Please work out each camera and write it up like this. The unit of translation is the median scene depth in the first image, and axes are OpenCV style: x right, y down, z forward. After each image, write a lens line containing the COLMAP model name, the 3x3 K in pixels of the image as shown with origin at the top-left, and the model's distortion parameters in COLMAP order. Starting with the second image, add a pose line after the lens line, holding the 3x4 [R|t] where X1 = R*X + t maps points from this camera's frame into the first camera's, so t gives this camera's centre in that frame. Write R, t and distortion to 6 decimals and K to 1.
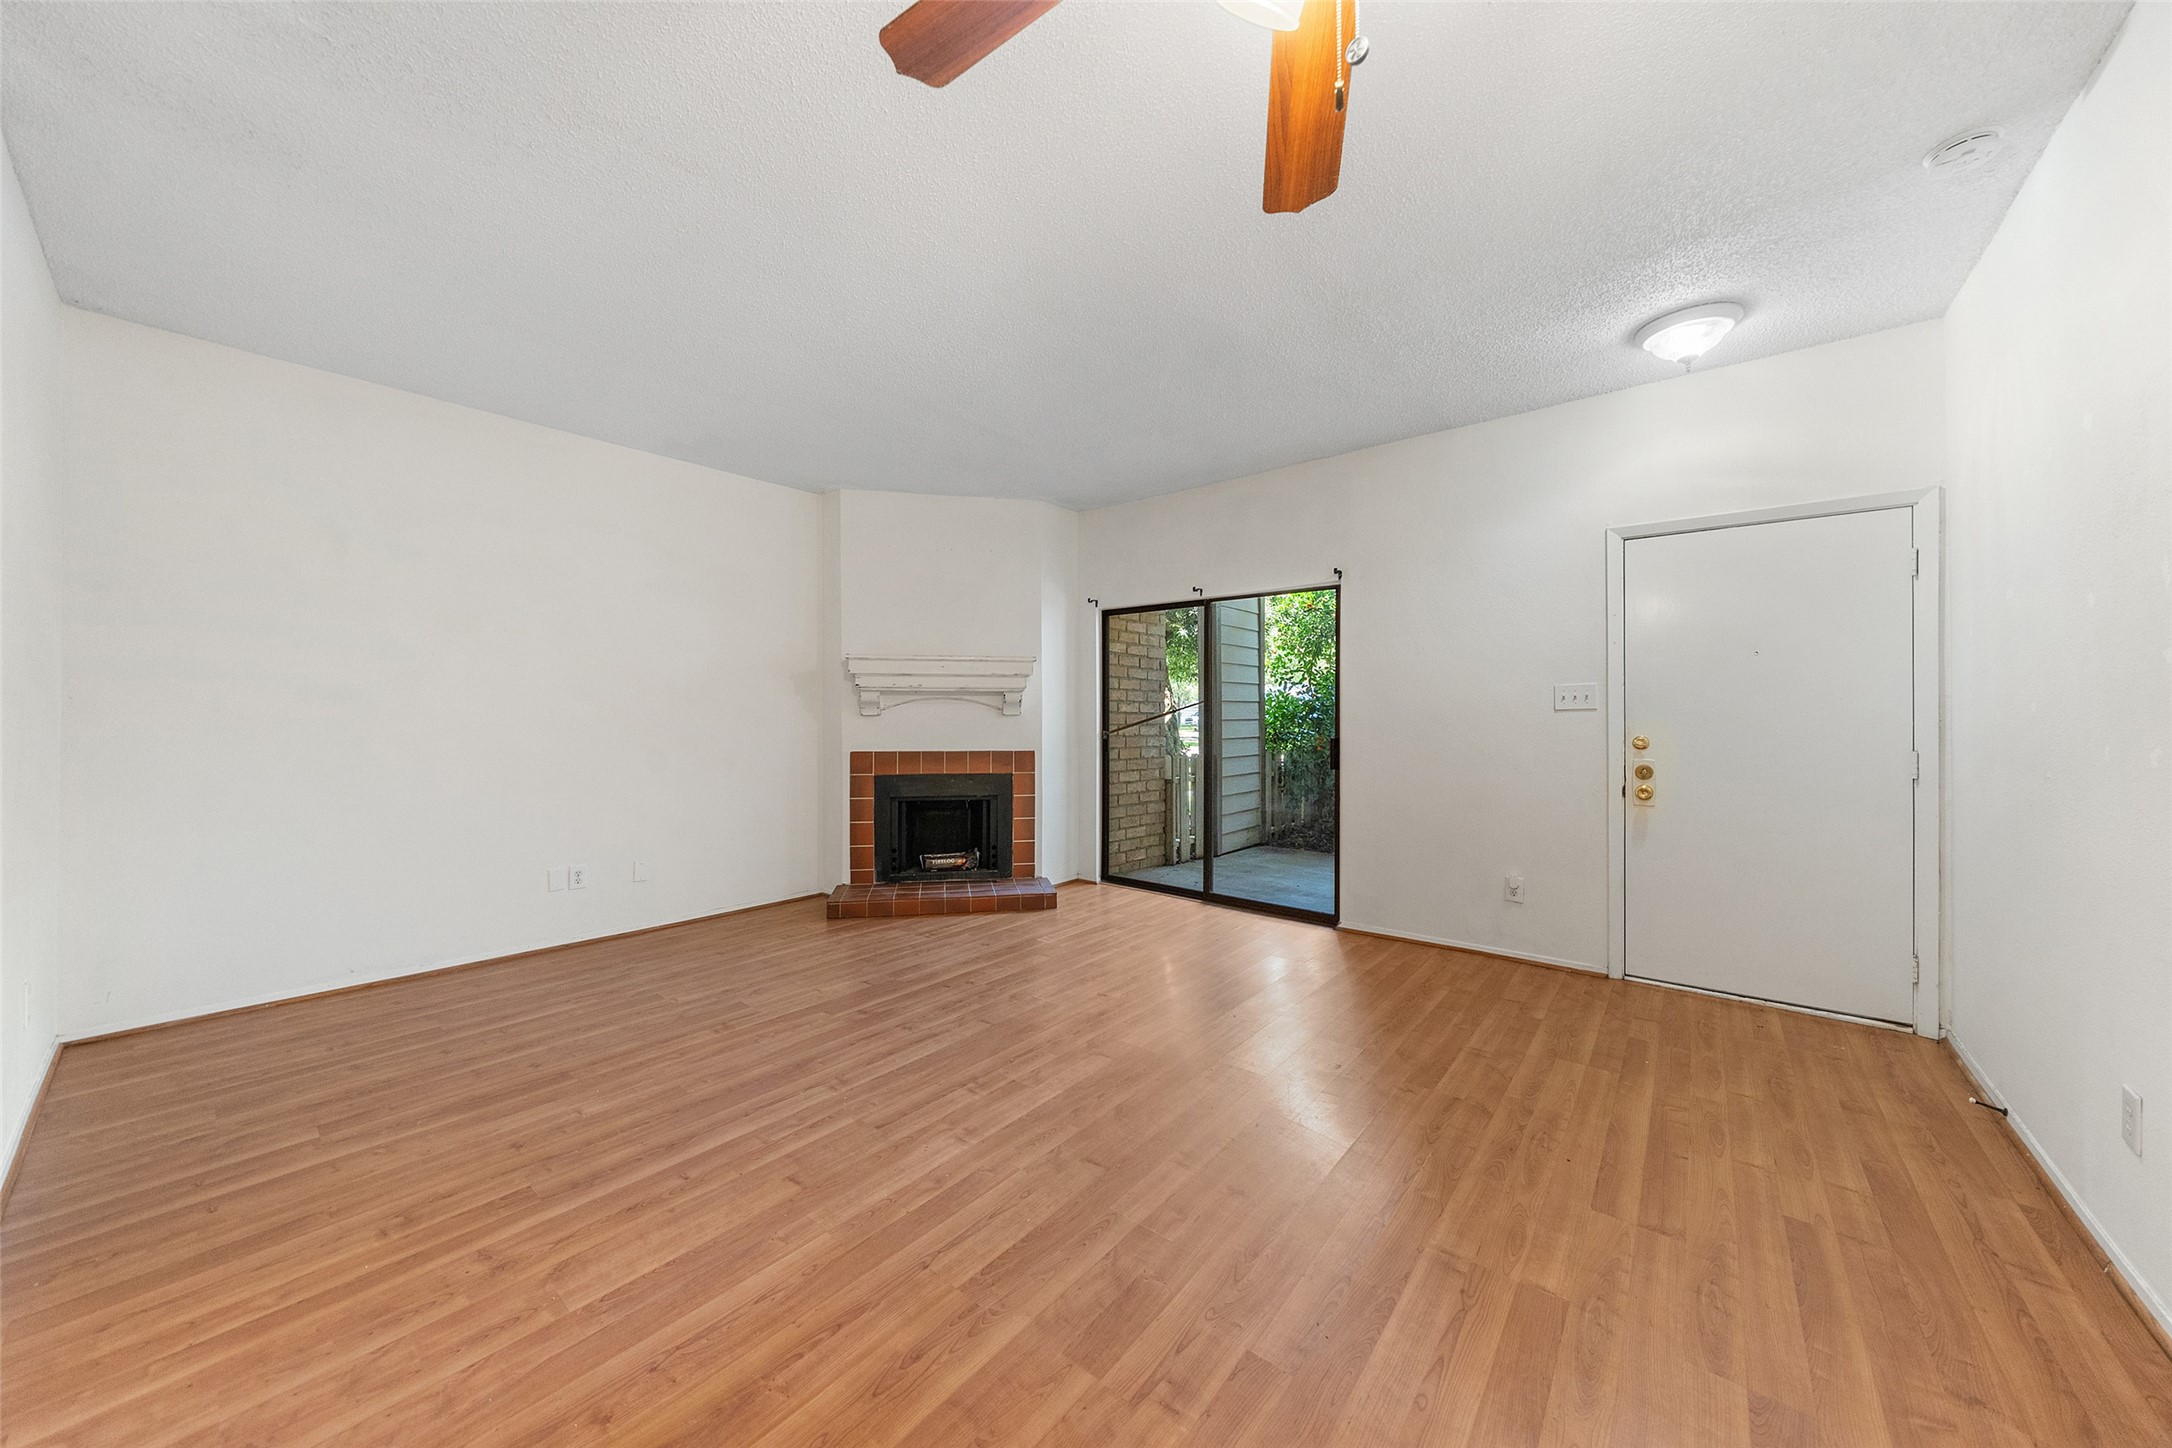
lens RADIAL K [[746.3, 0, 1081.6], [0, 746.3, 716.8], [0, 0, 1]] dist [-0.006665, -0.000511]
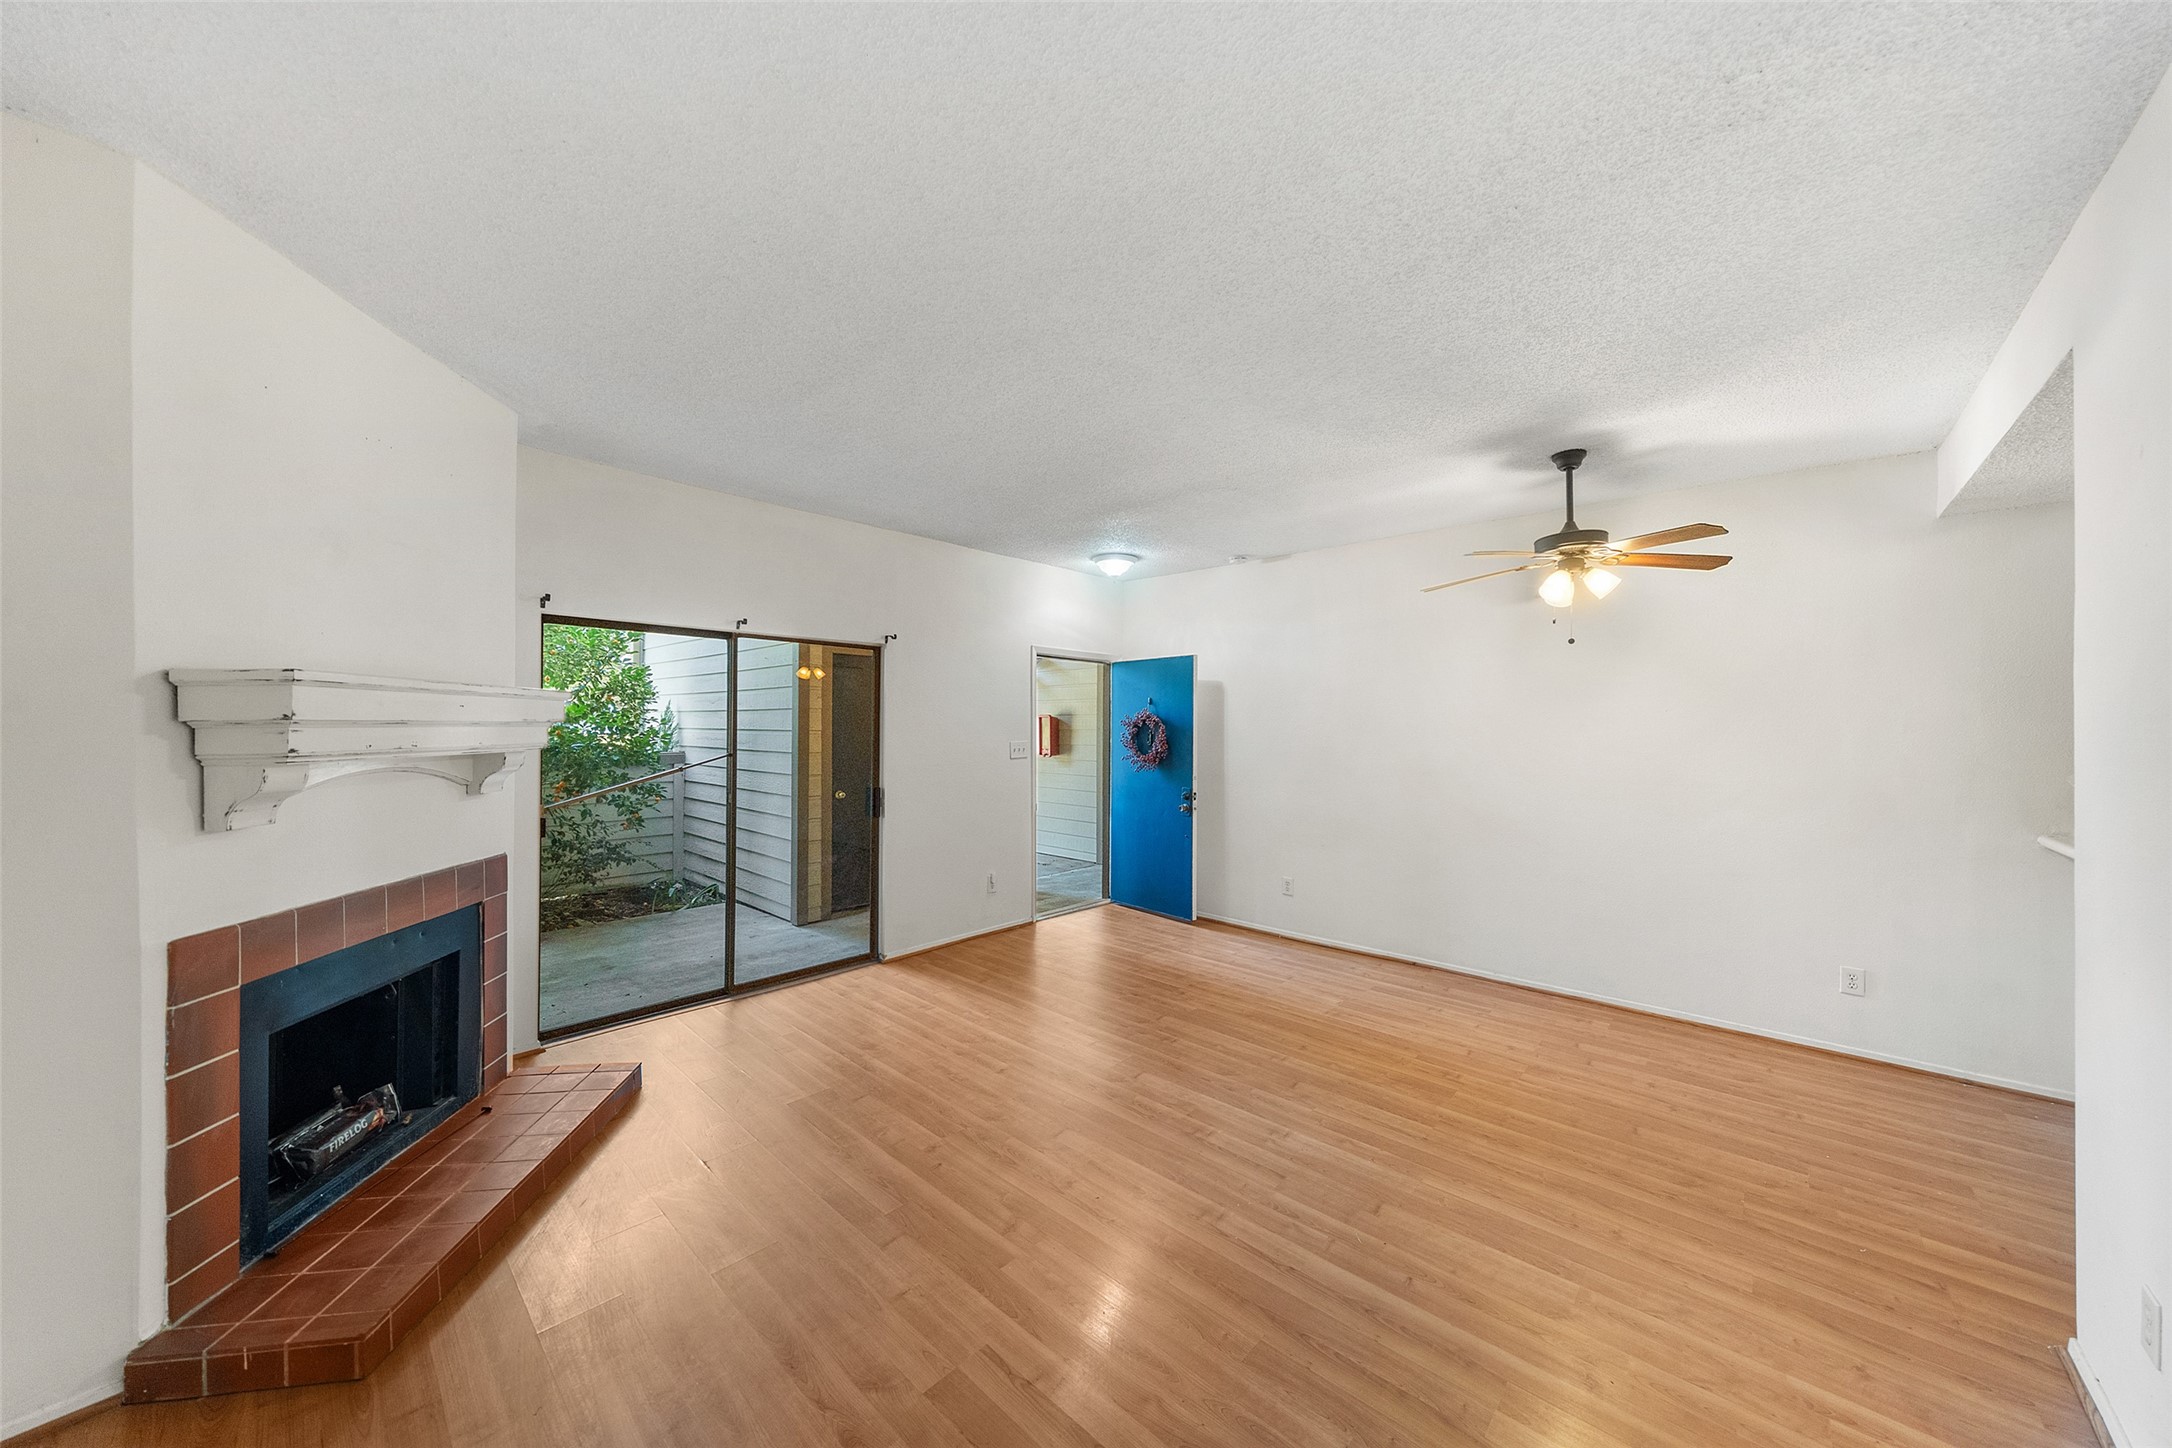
lens RADIAL K [[746.3, 0, 1081.2], [0, 746.3, 729.4], [0, 0, 1]] dist [-0.006665, -0.000511]
pose [[0.050666, -0.005529, 0.998700, -0.885406], [-0.005527, 0.999968, 0.005816, -0.079137], [-0.998700, -0.005814, 0.050634, 0.790848]]
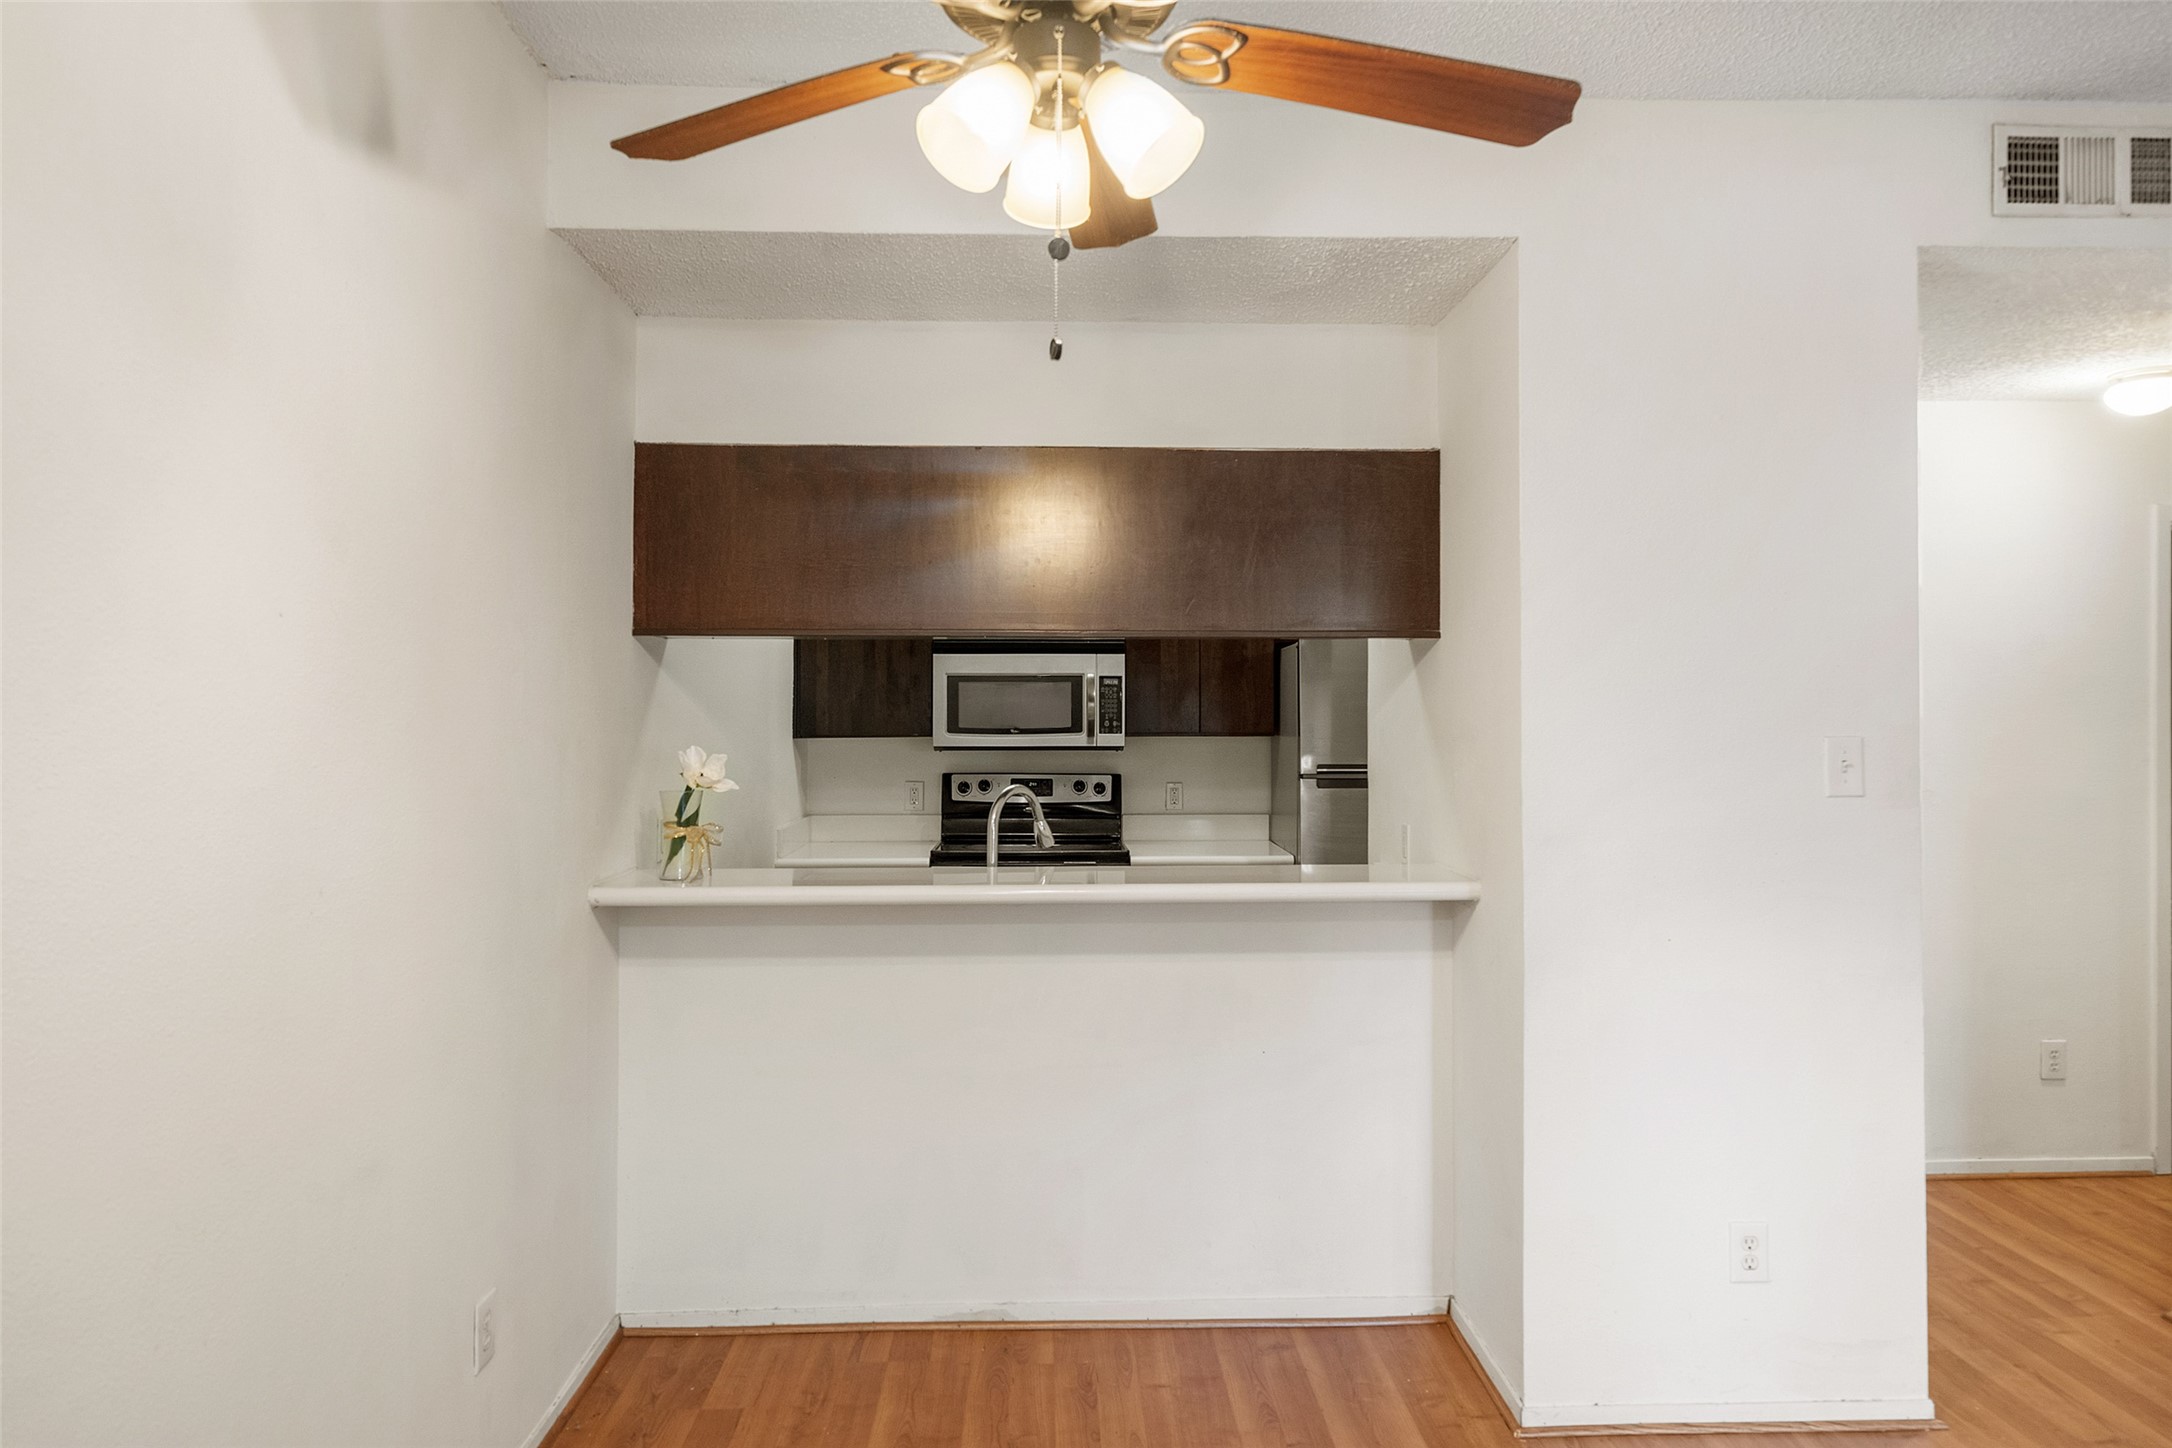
lens RADIAL K [[1362.9, 0, 1098.9], [0, 1362.9, 698.4], [0, 0, 1]] dist [0.002577, -0.002548]
pose [[-0.745375, -0.002666, -0.666640, 0.364933], [-0.002944, 0.999995, -0.000707, -0.074010], [0.666639, 0.001435, -0.745379, 0.563980]]
